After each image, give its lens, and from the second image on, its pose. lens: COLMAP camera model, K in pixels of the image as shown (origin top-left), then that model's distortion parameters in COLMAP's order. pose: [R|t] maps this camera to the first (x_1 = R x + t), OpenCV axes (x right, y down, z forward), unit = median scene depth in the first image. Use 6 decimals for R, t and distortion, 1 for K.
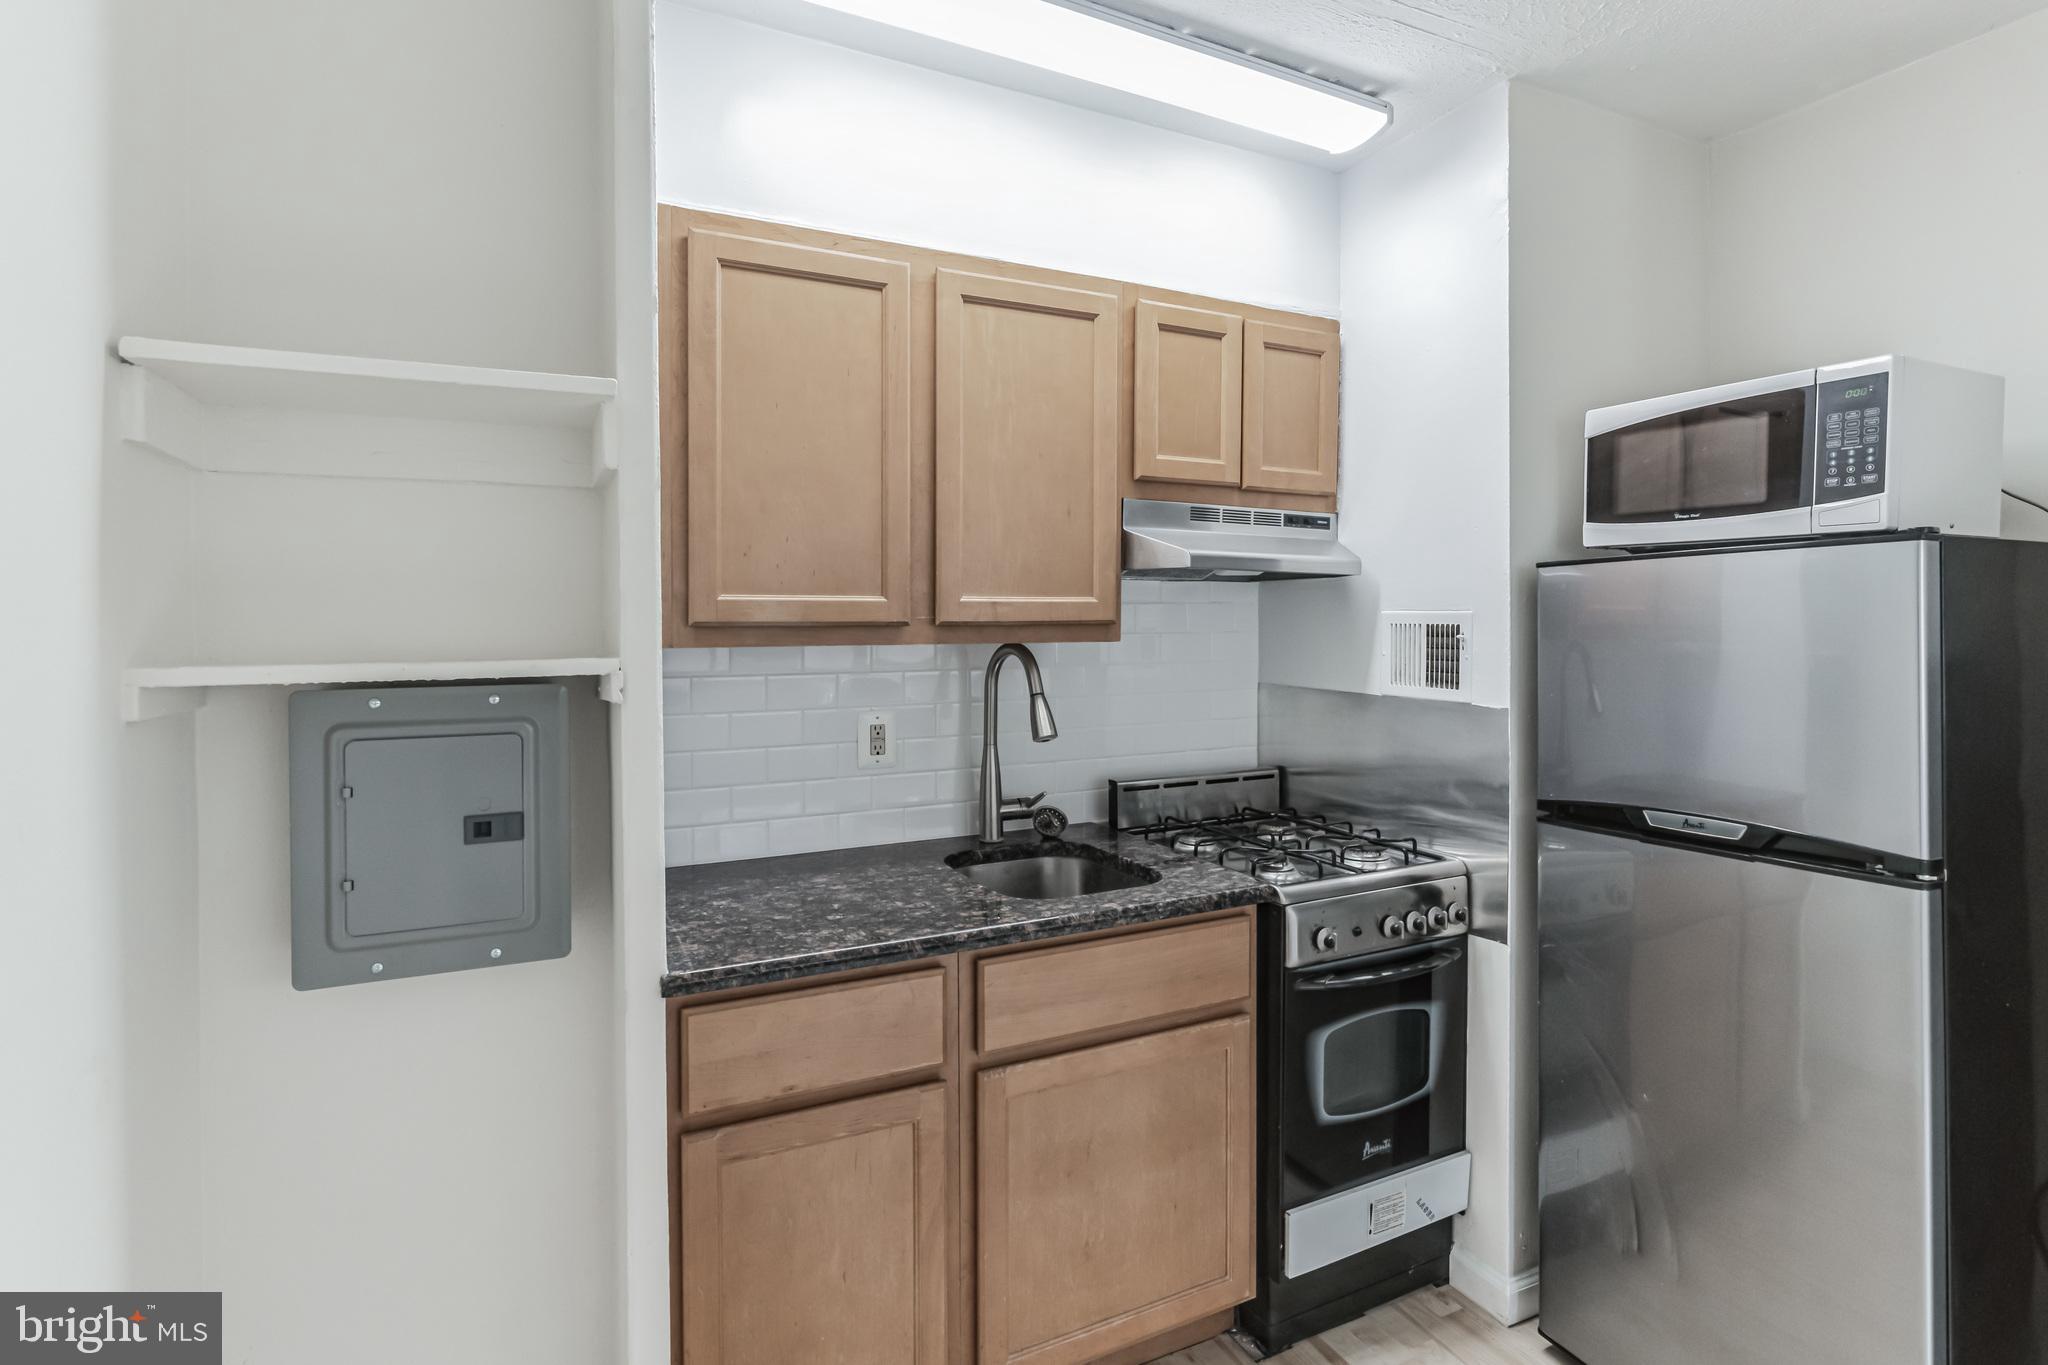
lens RADIAL K [[985.4, 0, 997.8], [0, 985.4, 629.3], [0, 0, 1]] dist [-0.009901, 0.004582]
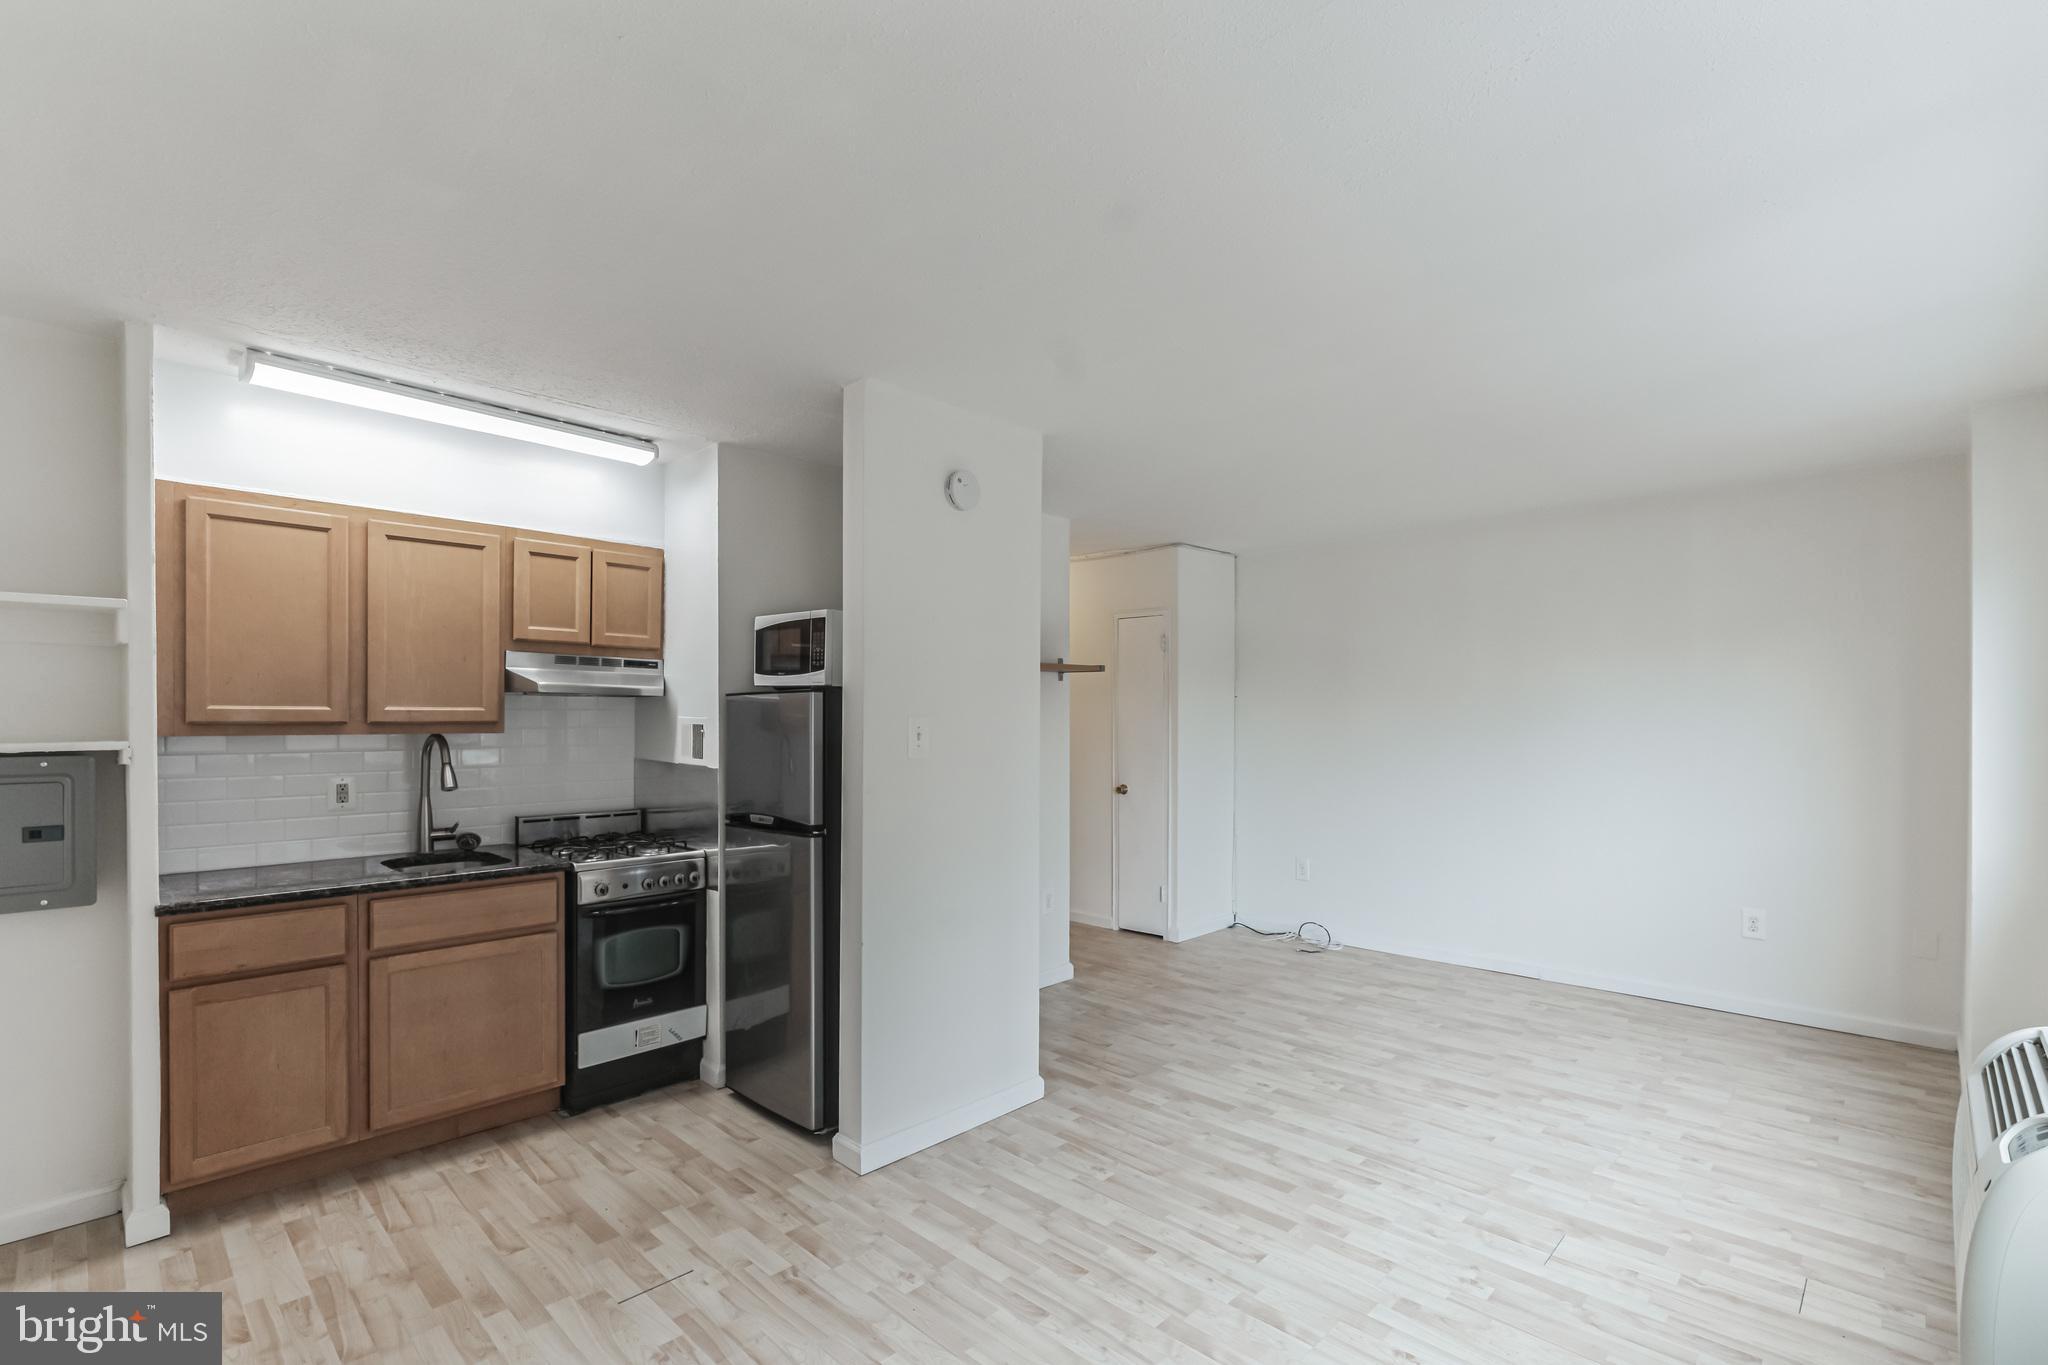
lens RADIAL K [[928.5, 0, 1007.8], [0, 928.5, 722.3], [0, 0, 1]] dist [-0.005184, 0.000103]
pose [[0.936176, 0.006510, 0.351470, 0.426525], [-0.007401, 0.999972, 0.001193, -0.016684], [-0.351453, -0.003718, 0.936198, -0.939018]]
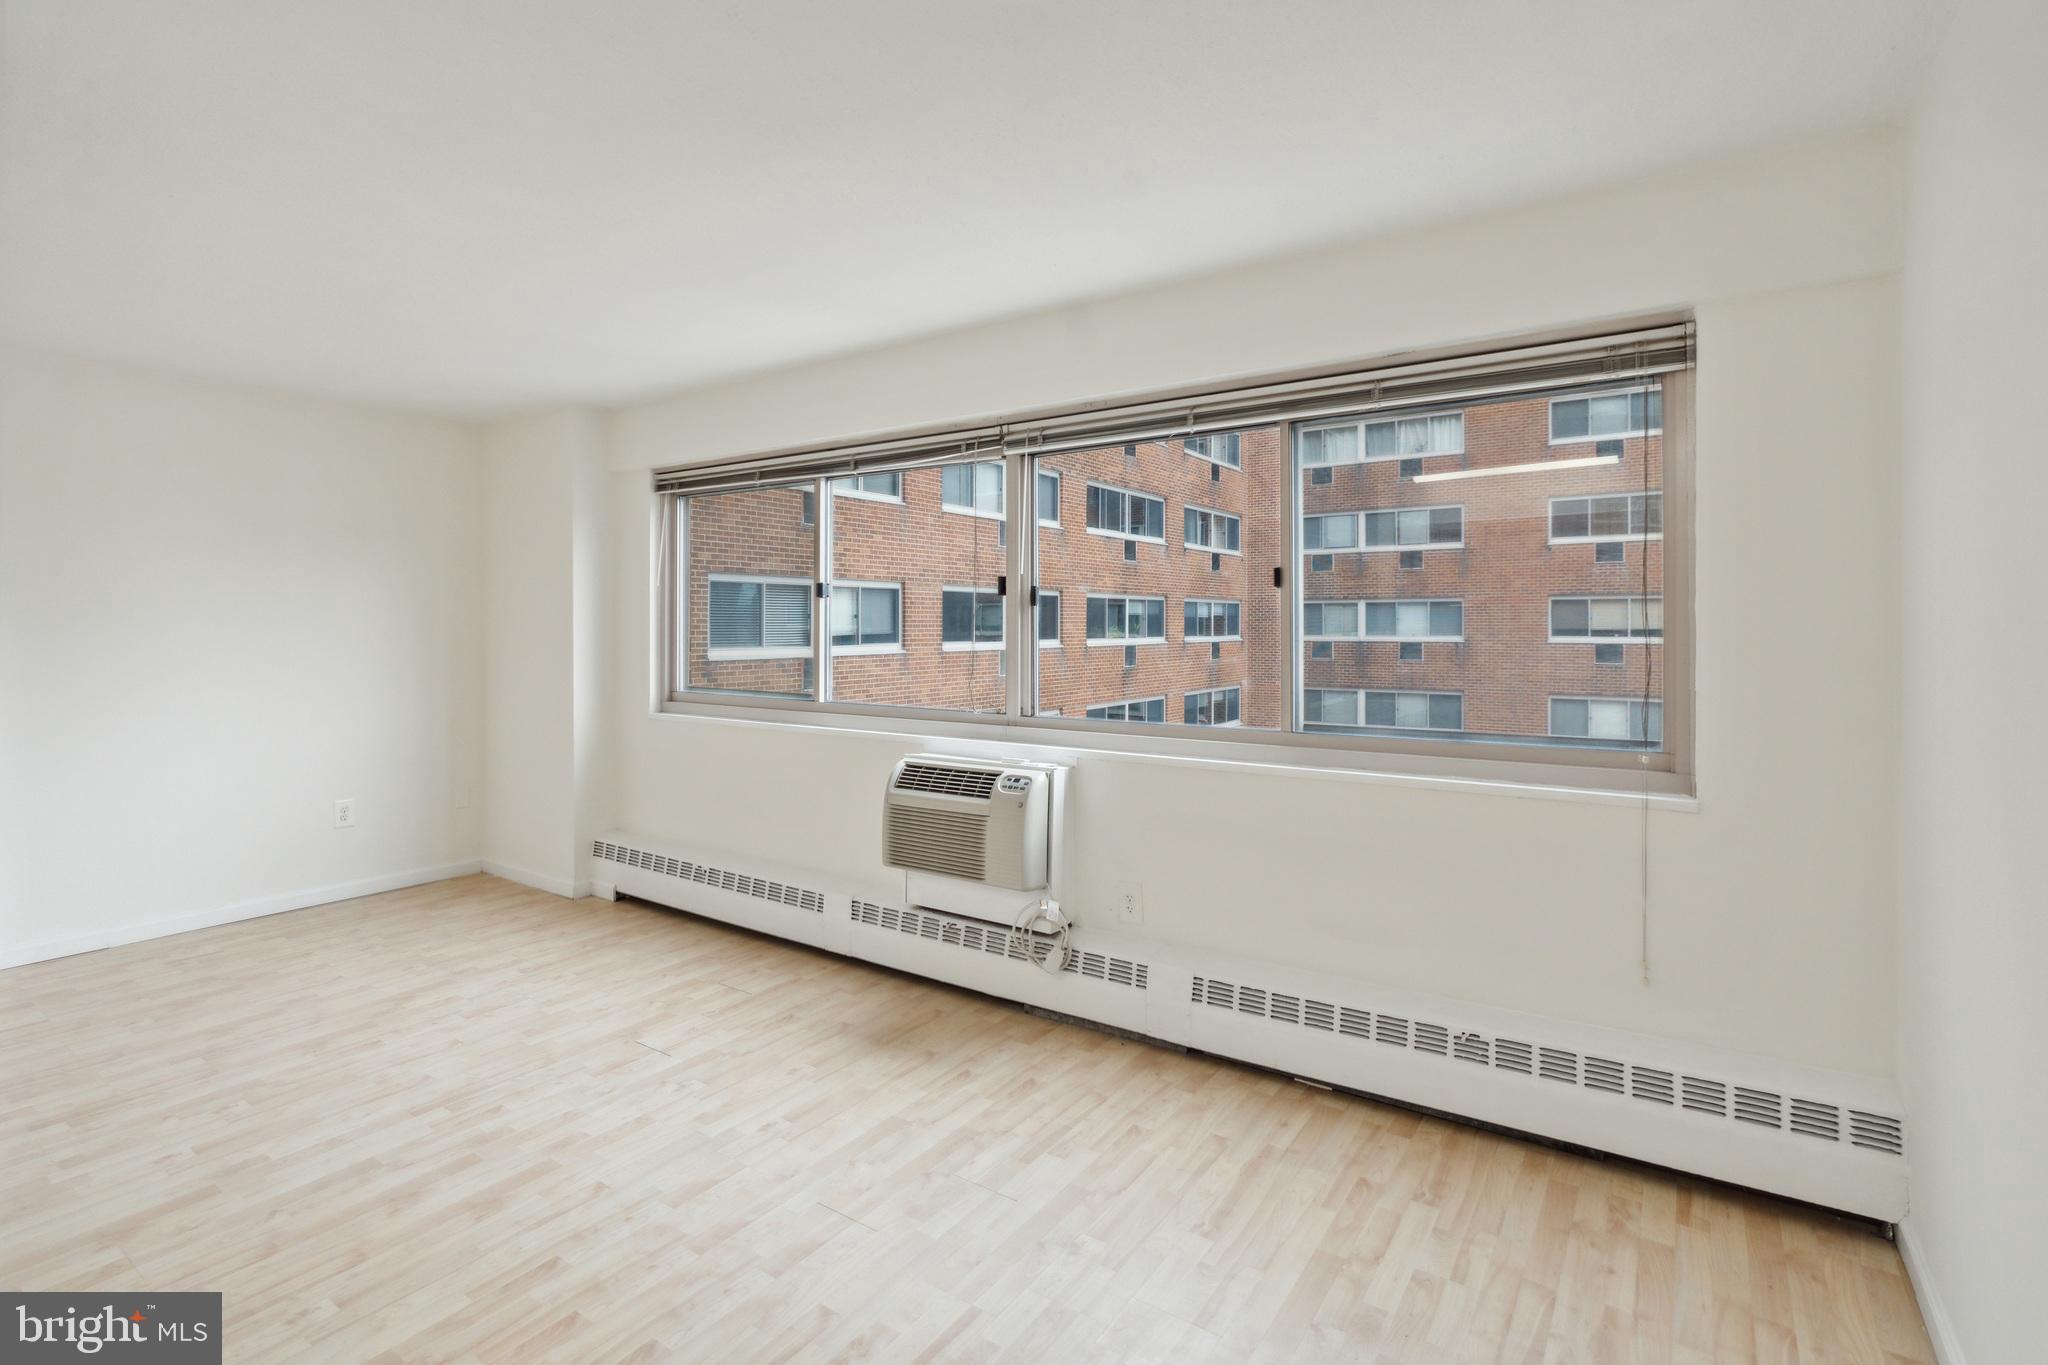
lens RADIAL K [[985.4, 0, 1020.7], [0, 985.4, 619.3], [0, 0, 1]] dist [-0.009901, 0.004582]
pose [[-0.509900, 0.016279, 0.860080, -0.174212], [0.007599, 0.999867, -0.014420, 0.013592], [-0.860200, -0.000817, -0.509956, 0.329083]]
